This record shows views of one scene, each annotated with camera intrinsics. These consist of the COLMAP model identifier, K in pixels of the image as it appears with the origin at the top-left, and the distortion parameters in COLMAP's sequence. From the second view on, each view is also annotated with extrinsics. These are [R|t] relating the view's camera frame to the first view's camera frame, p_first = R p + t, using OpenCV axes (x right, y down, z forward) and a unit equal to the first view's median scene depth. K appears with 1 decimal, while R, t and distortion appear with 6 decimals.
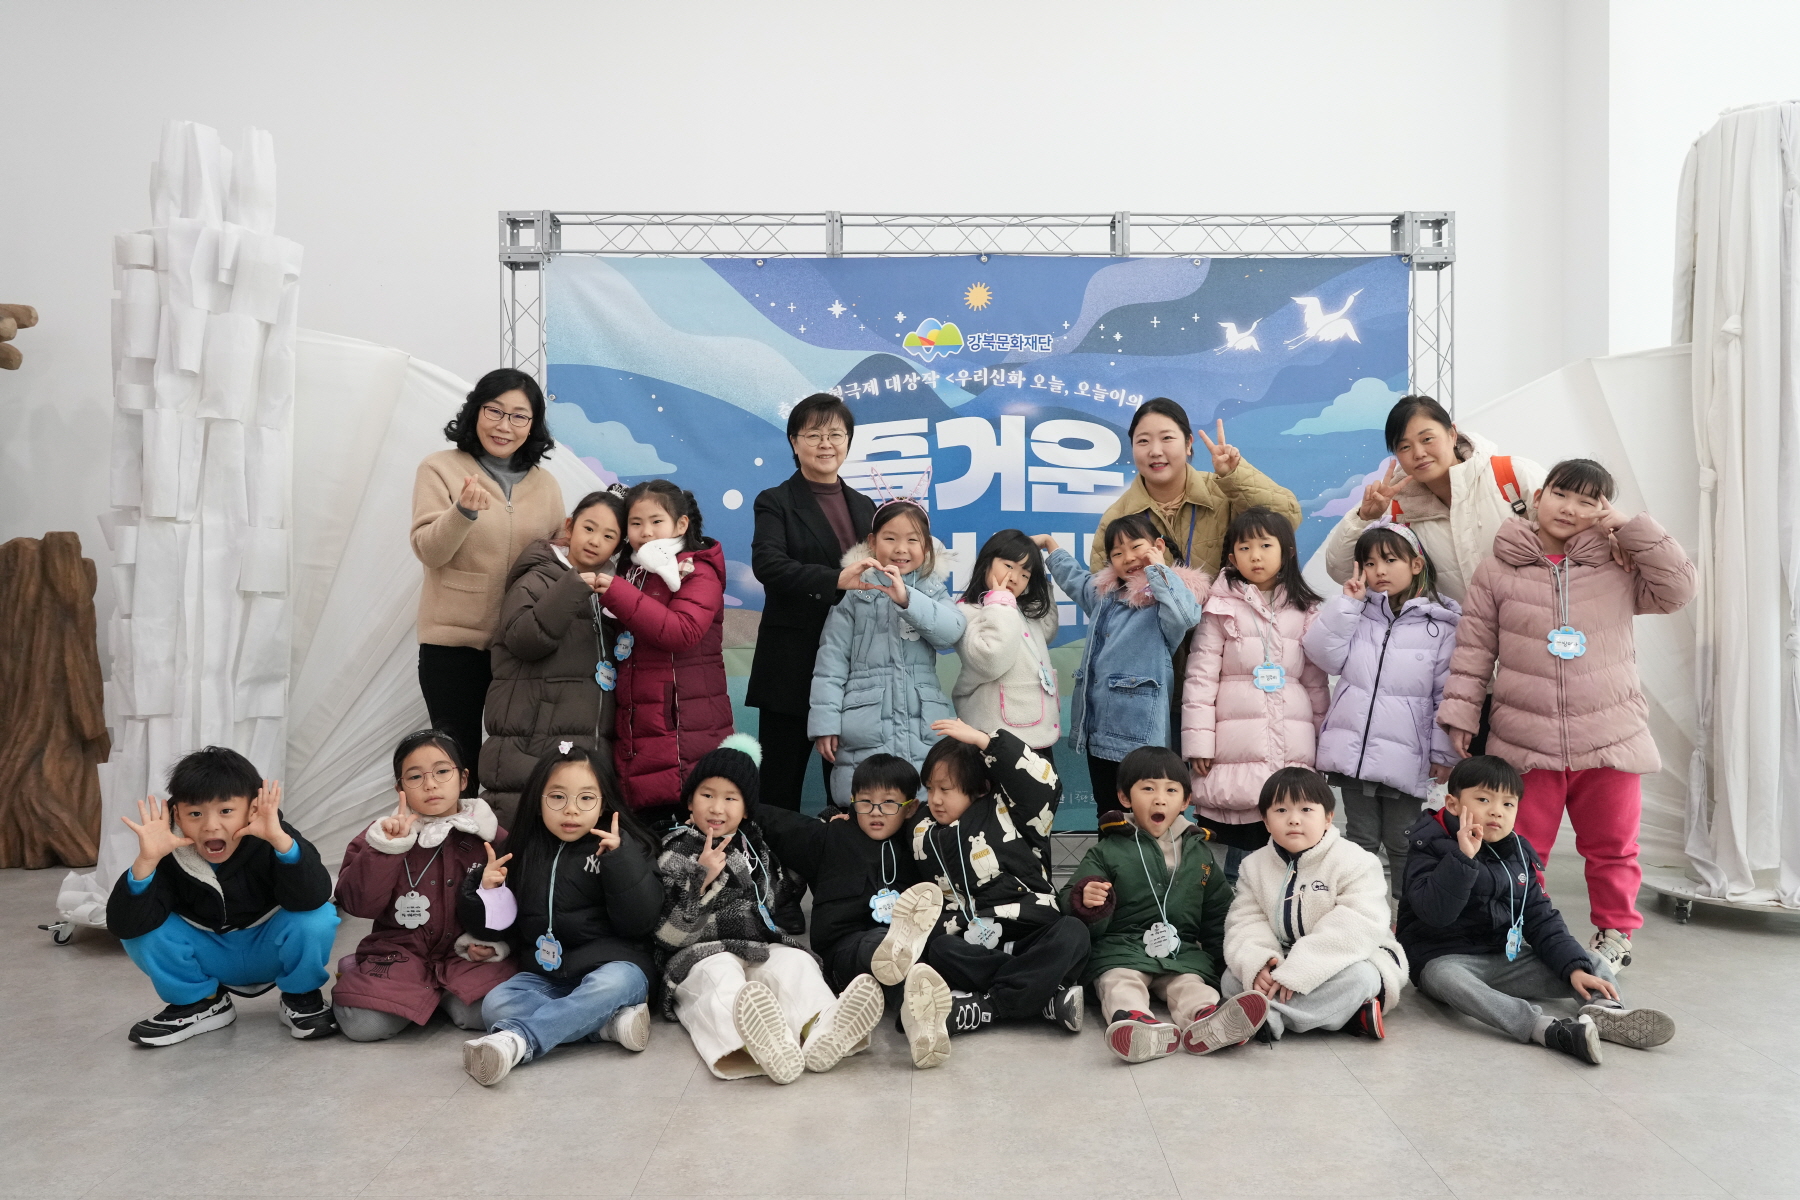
lens RADIAL K [[1395.5, 0, 912.1], [0, 1395.5, 597.3], [0, 0, 1]] dist [0.048127, 0.008586]
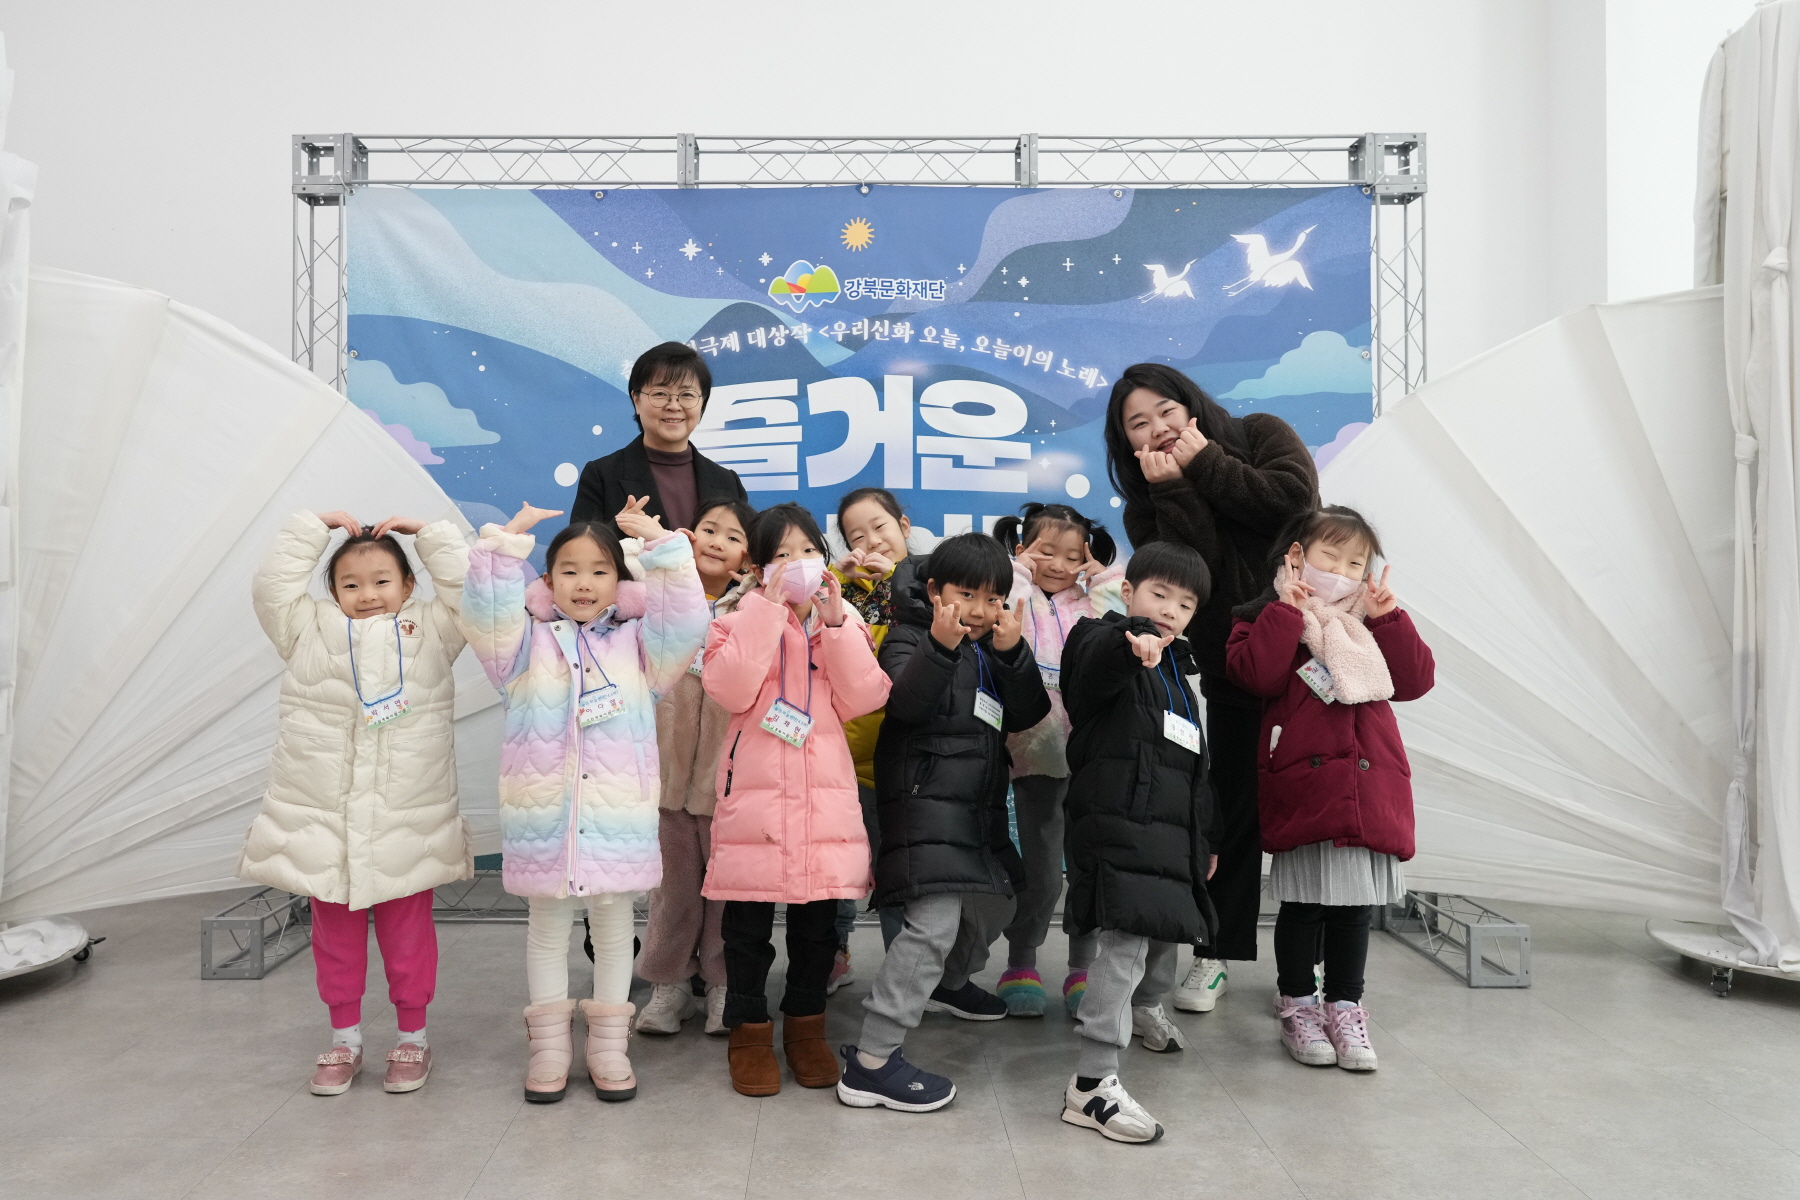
lens RADIAL K [[1388.0, 0, 812.1], [0, 1388.0, 572.6], [0, 0, 1]] dist [0.042151, 0.000475]
pose [[0.999884, 0.002223, -0.015095, 0.032999], [-0.002452, 0.999881, -0.015205, 0.001583], [0.015059, 0.015240, 0.999770, 0.164092]]
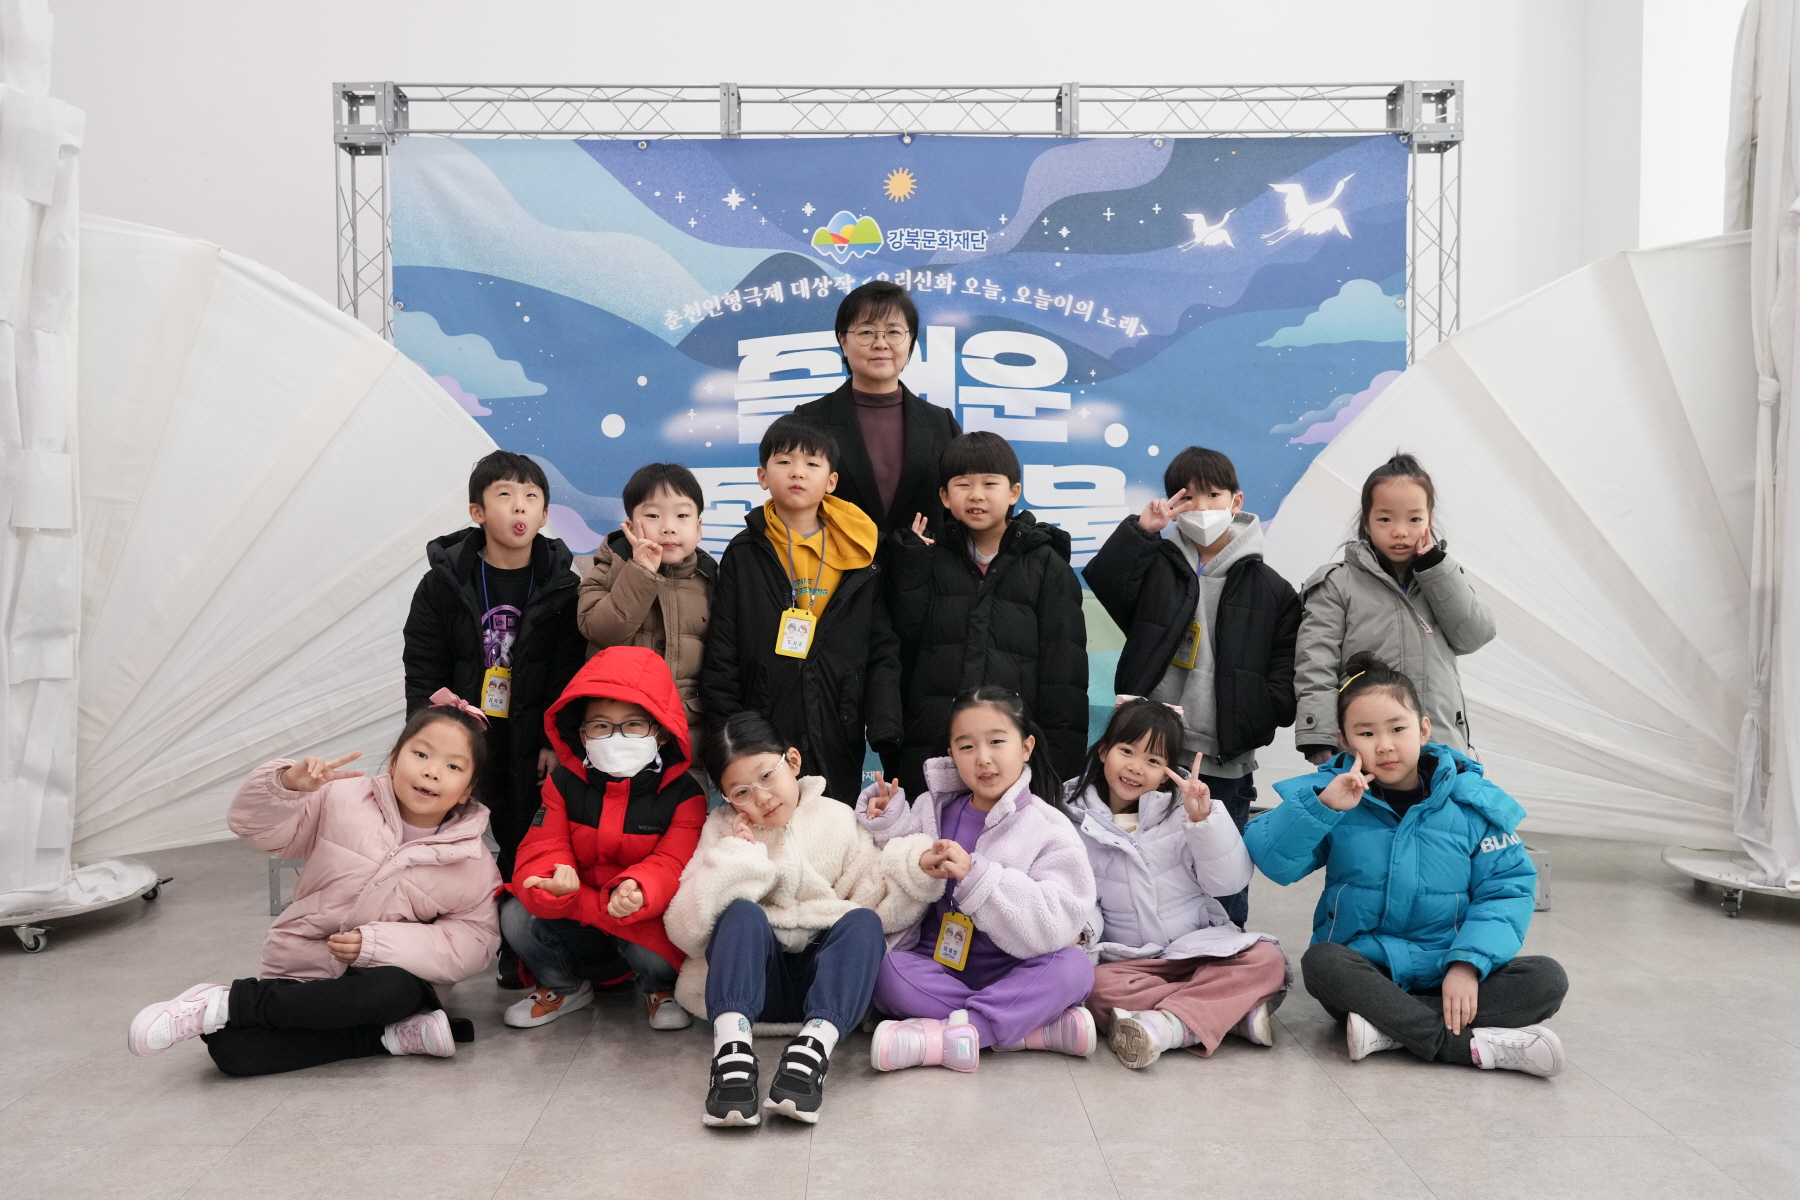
lens RADIAL K [[1428.7, 0, 844.7], [0, 1428.7, 611.1], [0, 0, 1]] dist [0.054686, -0.002046]
pose [[0.999995, -0.002915, 0.000932, 0.012043], [0.002887, 0.999605, 0.027952, 0.019245], [-0.001013, -0.027949, 0.999609, 0.121506]]
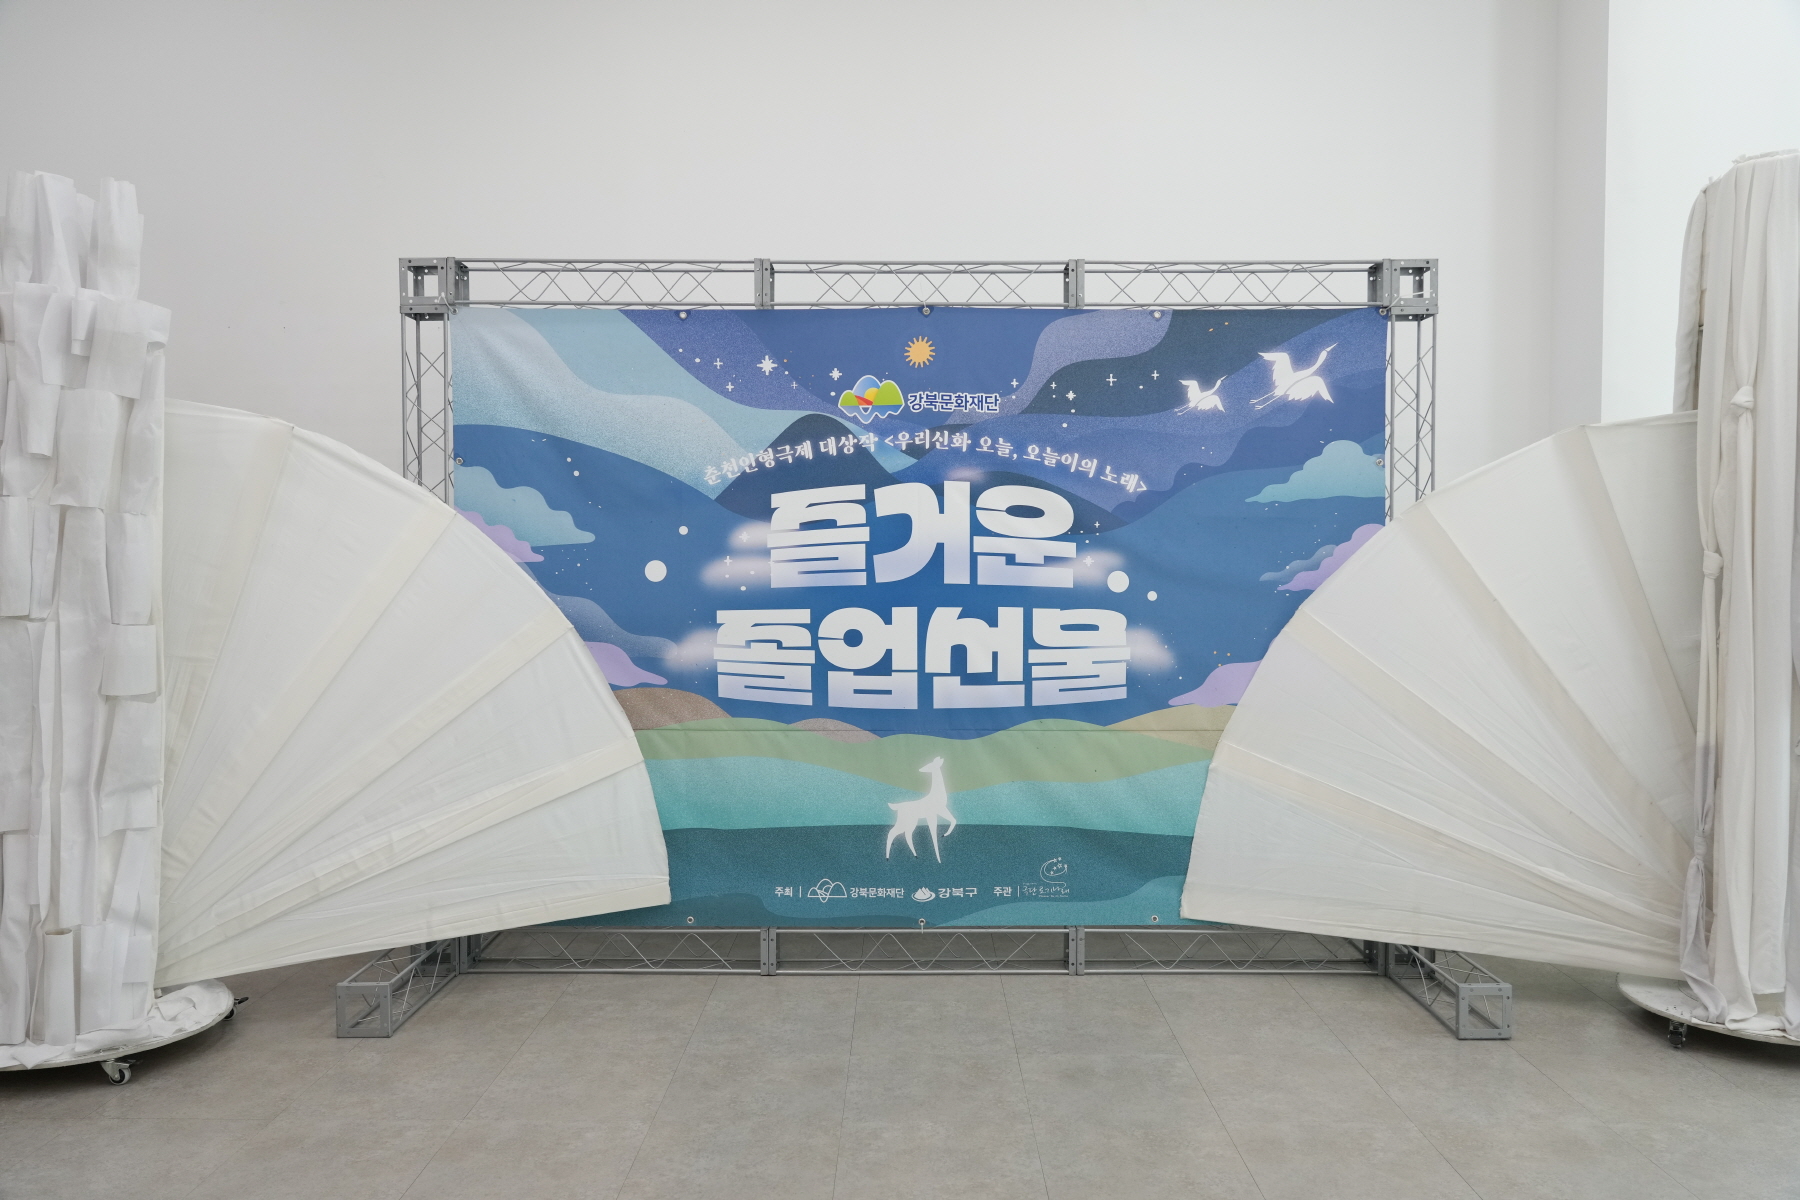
lens RADIAL K [[1347.4, 0, 891.3], [0, 1347.4, 590.9], [0, 0, 1]] dist [0.054237, -0.002265]
pose [[0.999994, 0.000481, -0.003306, 0.031466], [-0.000357, 0.999300, 0.037412, -0.090806], [0.003321, -0.037411, 0.999294, 0.103009]]
